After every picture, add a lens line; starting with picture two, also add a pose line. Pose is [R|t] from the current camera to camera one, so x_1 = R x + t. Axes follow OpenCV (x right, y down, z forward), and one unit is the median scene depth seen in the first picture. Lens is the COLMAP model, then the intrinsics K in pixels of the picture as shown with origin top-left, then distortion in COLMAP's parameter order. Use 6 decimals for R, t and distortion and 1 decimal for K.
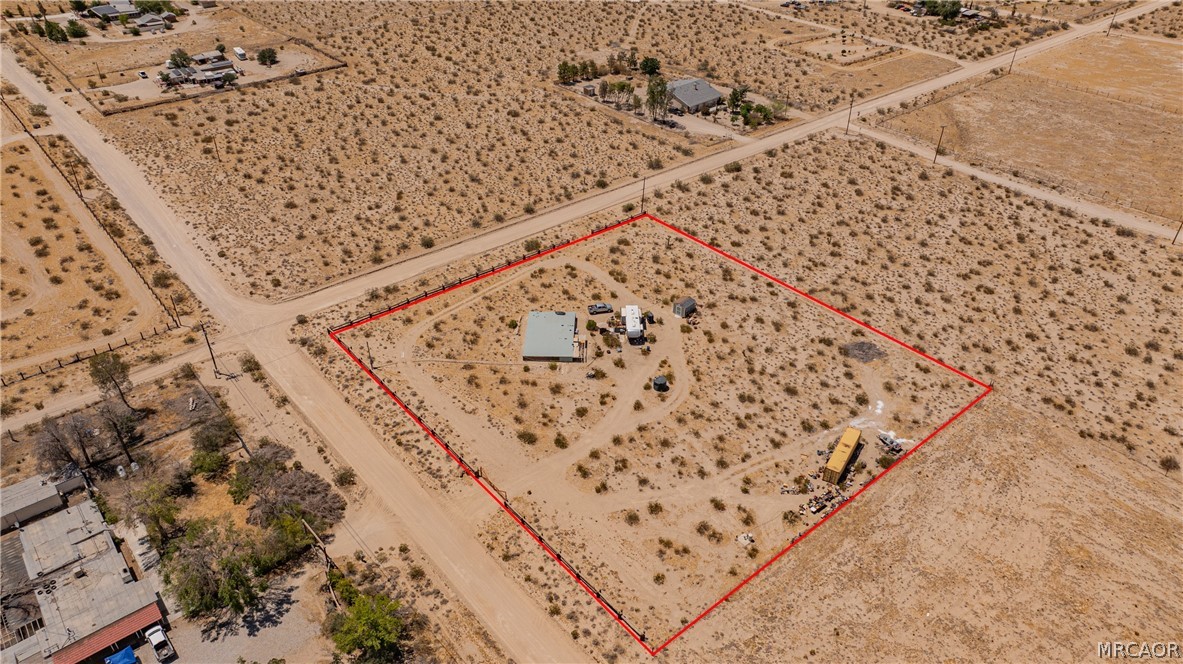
lens RADIAL K [[831.2, 0, 595.7], [0, 831.2, 325.6], [0, 0, 1]] dist [-0.019325, 0.001878]
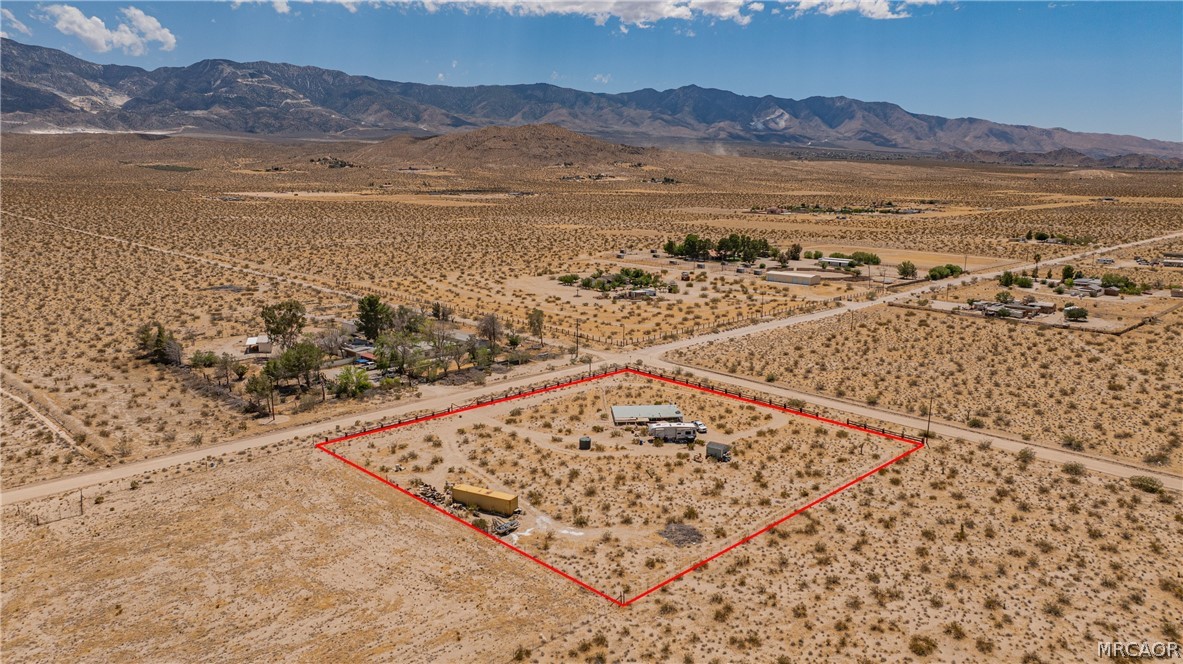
lens RADIAL K [[831.2, 0, 595.7], [0, 831.2, 325.6], [0, 0, 1]] dist [-0.019325, 0.001878]
pose [[0.079746, 0.178717, -0.980663, 1.010167], [-0.561885, 0.820668, 0.103868, -0.162192], [0.823363, 0.542737, 0.165864, 0.651245]]
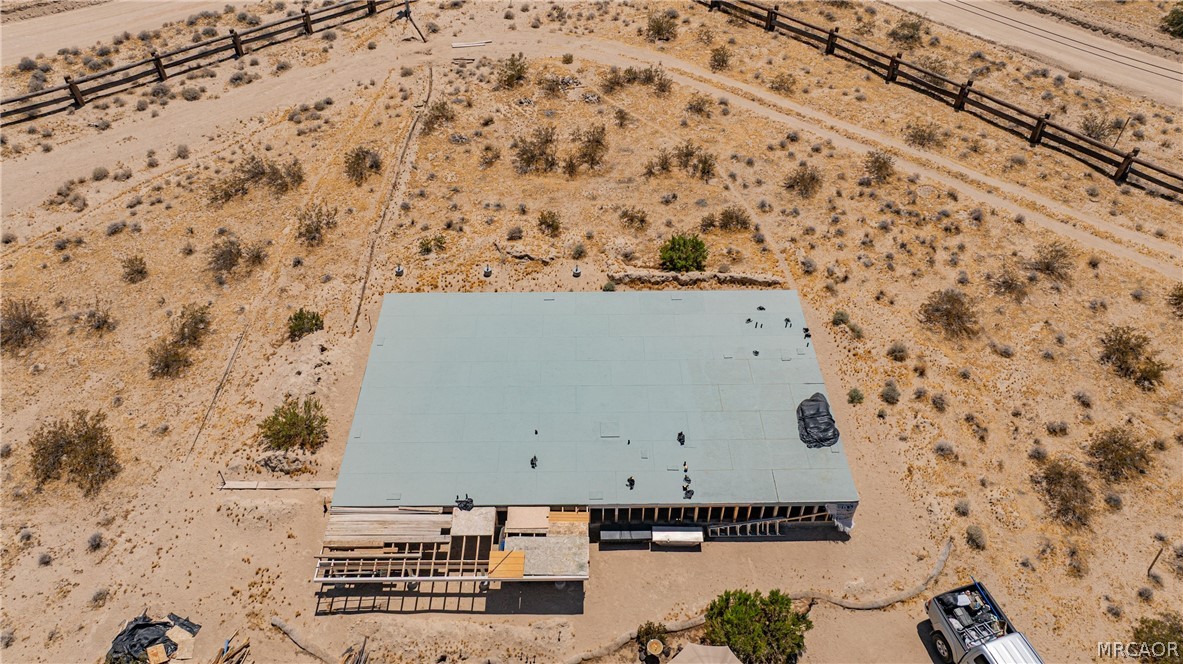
lens RADIAL K [[869.9, 0, 594.3], [0, 869.9, 283.4], [0, 0, 1]] dist [-0.020437, -0.001198]
pose [[0.032159, 0.640319, -0.767436, 0.063538], [-0.570746, 0.642095, 0.511823, -0.089918], [0.820497, 0.421551, 0.386108, 0.880134]]
